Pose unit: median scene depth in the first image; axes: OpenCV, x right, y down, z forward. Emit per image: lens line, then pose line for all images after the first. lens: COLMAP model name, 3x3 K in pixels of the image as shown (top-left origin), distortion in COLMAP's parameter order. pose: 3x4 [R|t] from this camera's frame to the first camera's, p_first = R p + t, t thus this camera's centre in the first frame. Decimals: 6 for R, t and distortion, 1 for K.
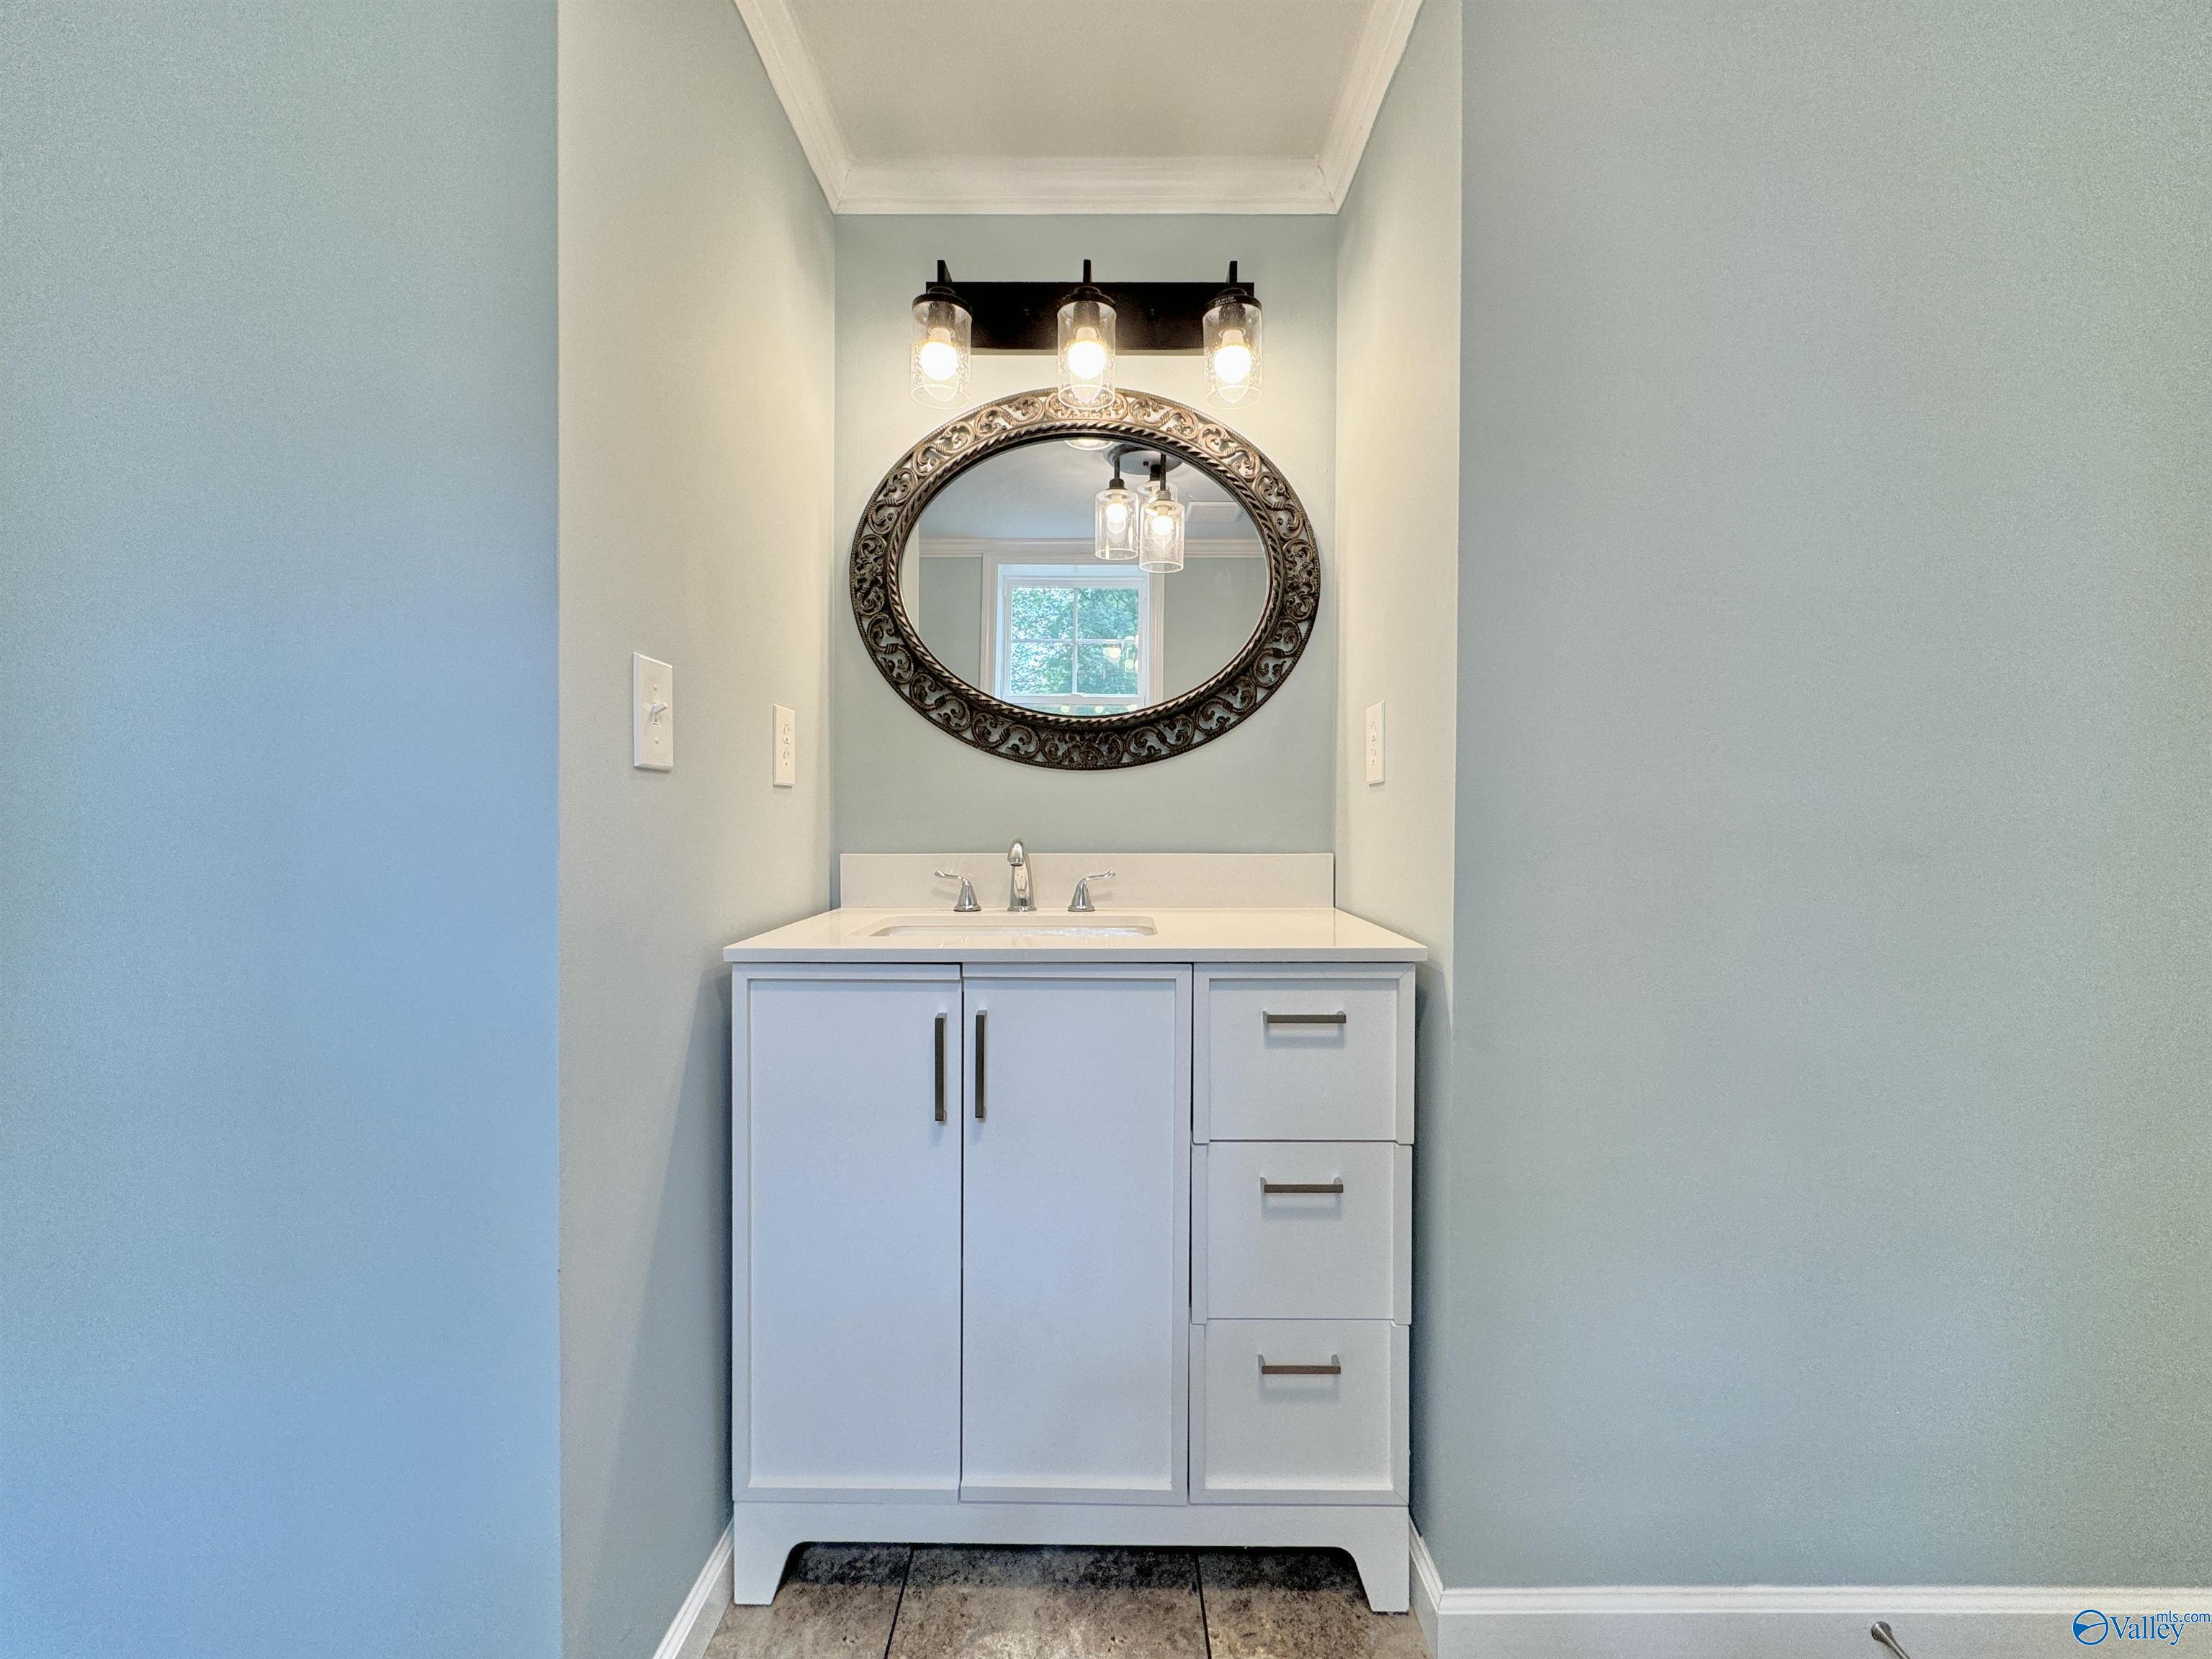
lens RADIAL K [[879.4, 0, 1103.7], [0, 879.4, 829.2], [0, 0, 1]] dist [-0.001481, 0.000384]
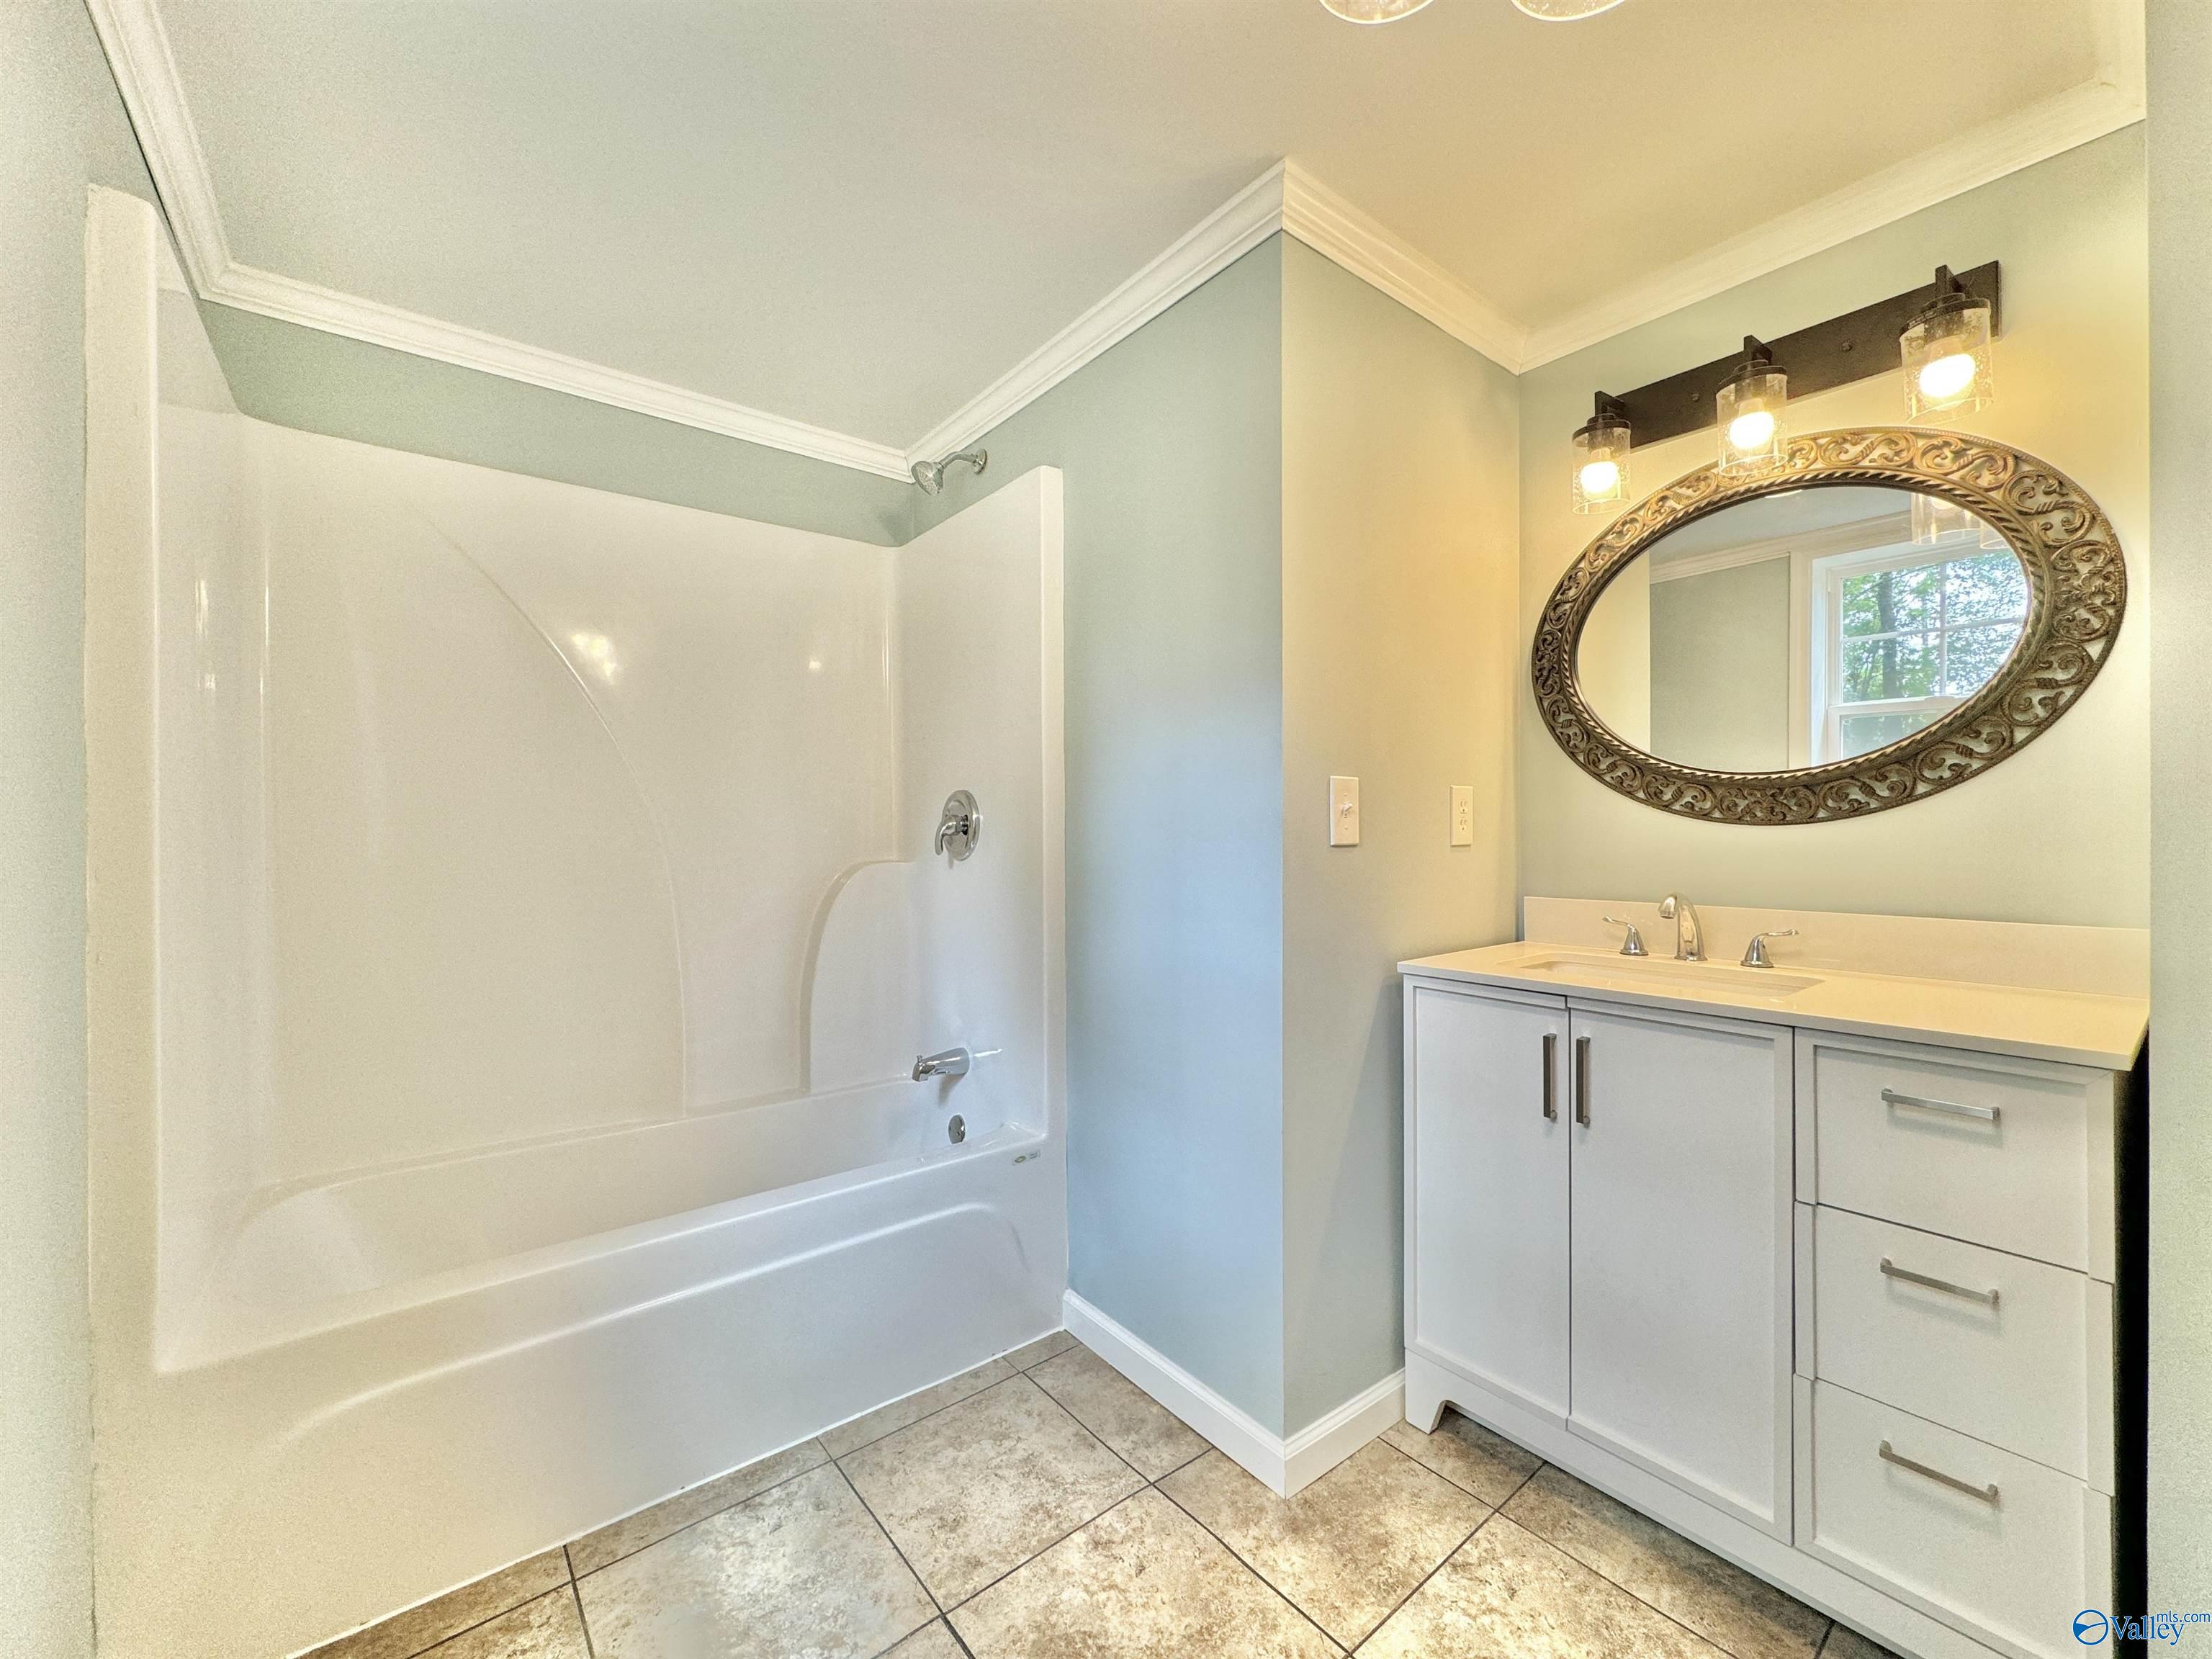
lens RADIAL K [[879.4, 0, 1103.7], [0, 879.4, 829.2], [0, 0, 1]] dist [-0.001481, 0.000384]
pose [[0.625397, -0.006519, -0.780280, 0.286777], [-0.005489, 0.999904, -0.012754, -0.046730], [0.780288, 0.012259, 0.625301, -0.213955]]
